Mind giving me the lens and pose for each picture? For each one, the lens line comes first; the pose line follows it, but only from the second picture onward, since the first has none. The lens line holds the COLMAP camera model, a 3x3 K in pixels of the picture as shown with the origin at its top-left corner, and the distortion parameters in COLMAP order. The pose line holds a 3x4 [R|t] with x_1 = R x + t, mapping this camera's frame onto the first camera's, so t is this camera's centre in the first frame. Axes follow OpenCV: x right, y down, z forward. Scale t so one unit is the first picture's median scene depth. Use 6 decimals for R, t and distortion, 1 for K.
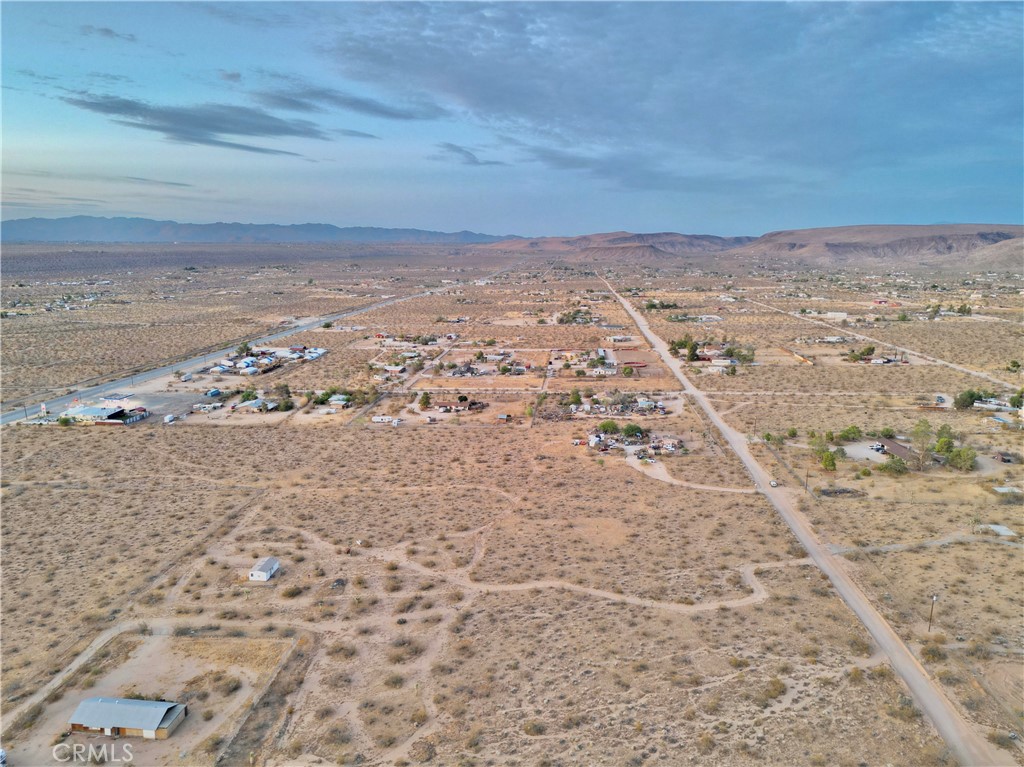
lens RADIAL K [[738.1, 0, 513.1], [0, 738.1, 389.3], [0, 0, 1]] dist [0.068317, -0.052075]
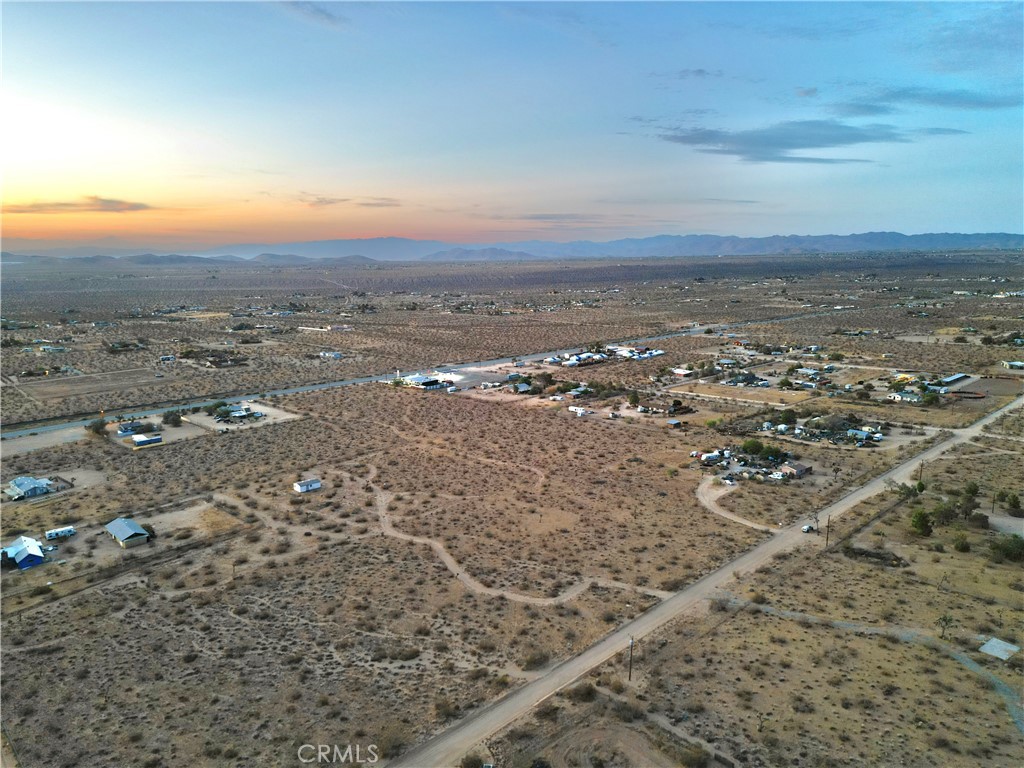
lens RADIAL K [[723.1, 0, 508.9], [0, 723.1, 383.1], [0, 0, 1]] dist [0.079712, -0.080493]
pose [[0.750227, 0.100326, -0.653525, 0.719691], [-0.113782, 0.993265, 0.021863, -0.016996], [0.651317, 0.057957, 0.756589, 0.182649]]
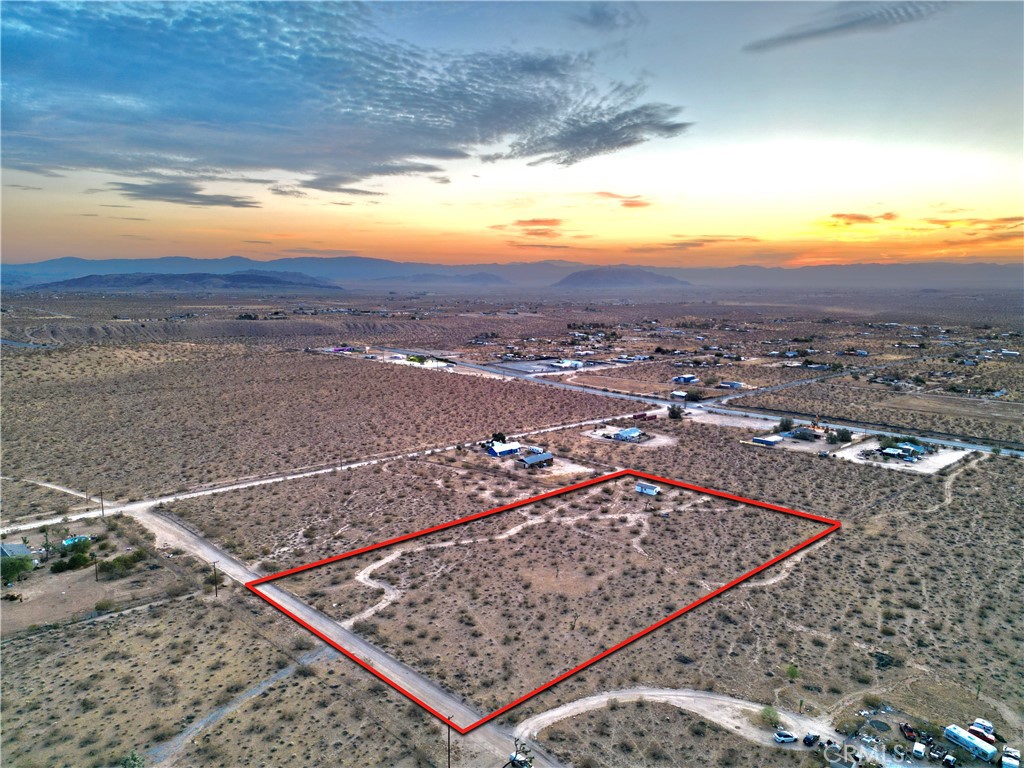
lens RADIAL K [[713.7, 0, 512.0], [0, 713.7, 384.0], [0, 0, 1]] dist [0.084554, -0.084774]
pose [[-0.645875, 0.100254, -0.756832, 0.783955], [-0.168293, 0.948257, 0.269231, -0.255038], [0.744663, 0.301259, -0.595584, 1.393578]]
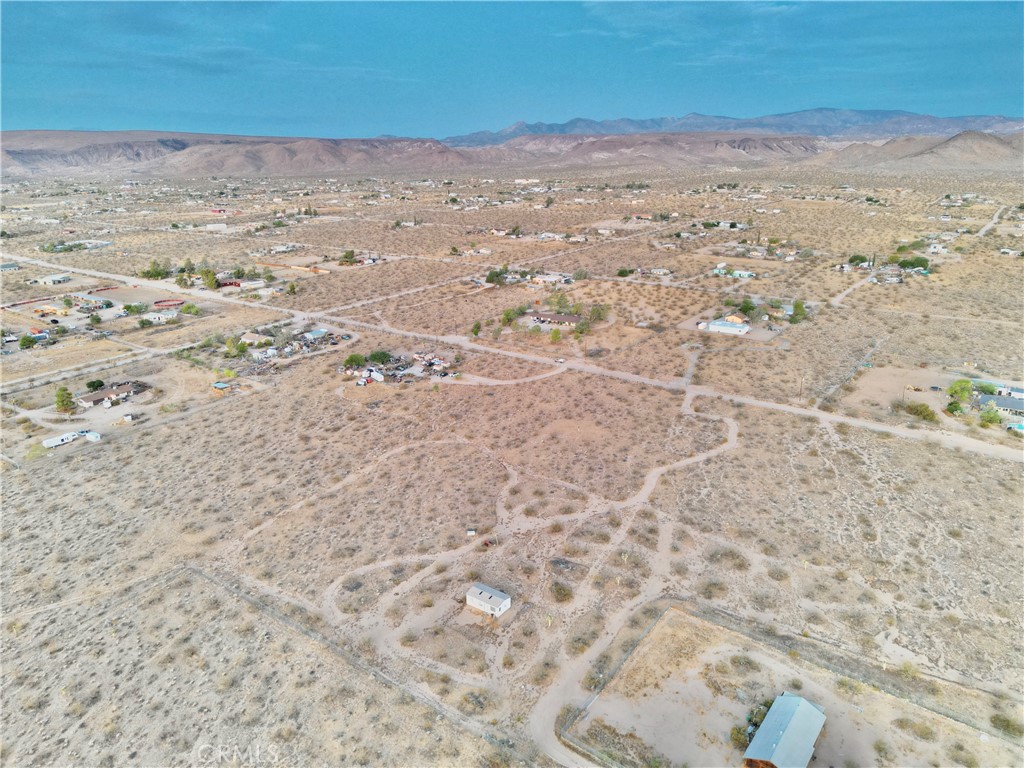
lens RADIAL K [[713.7, 0, 512.0], [0, 713.7, 384.0], [0, 0, 1]] dist [0.084554, -0.084774]
pose [[0.519578, -0.276341, 0.808501, -0.769486], [0.179036, 0.960459, 0.213224, -0.119478], [-0.835455, 0.033964, 0.548509, 0.489369]]
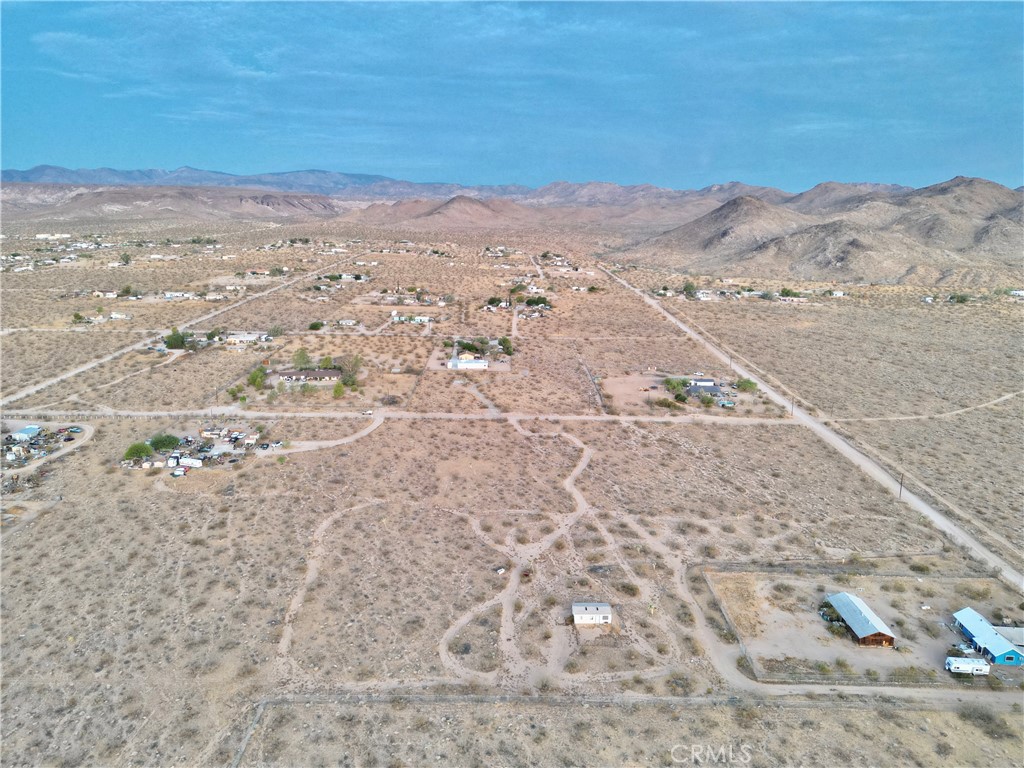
lens RADIAL K [[713.7, 0, 512.0], [0, 713.7, 384.0], [0, 0, 1]] dist [0.084554, -0.084774]
pose [[-0.095995, -0.248755, 0.963798, -0.933229], [0.186668, 0.946591, 0.262907, -0.214281], [-0.977722, 0.205148, -0.044434, 0.945750]]
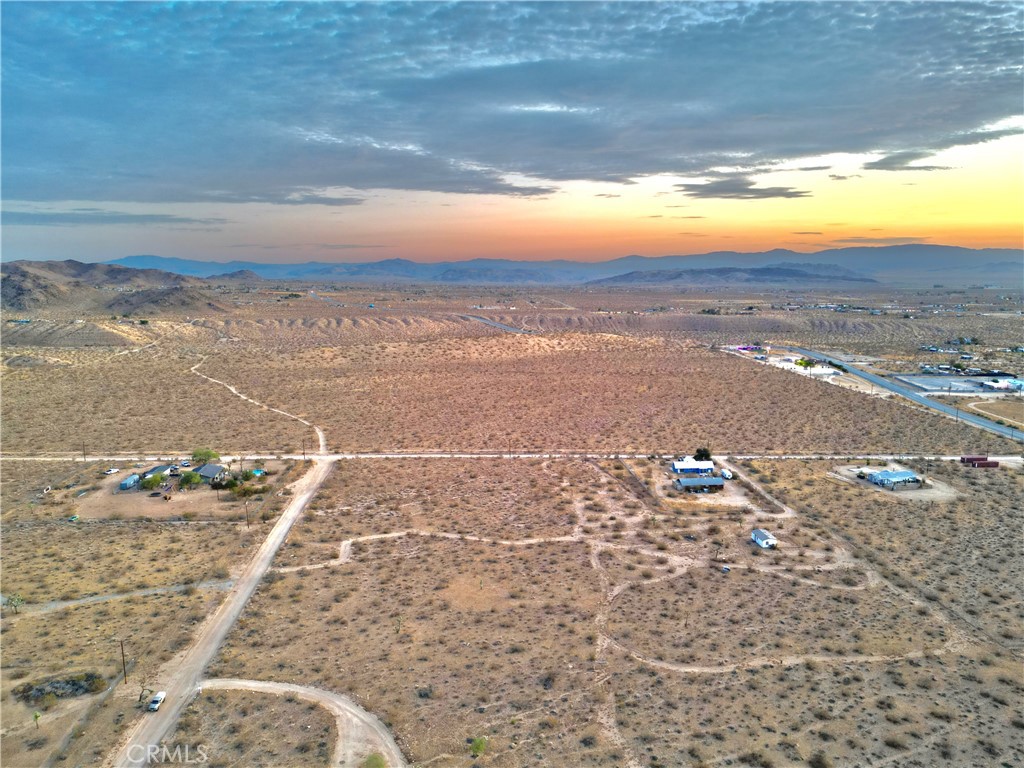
lens RADIAL K [[738.1, 0, 513.1], [0, 738.1, 389.8], [0, 0, 1]] dist [0.068317, -0.052075]
pose [[-0.986023, 0.021008, -0.165279, 0.213029], [-0.039722, 0.933769, 0.355666, -0.330752], [0.161804, 0.357260, -0.919883, 1.699852]]
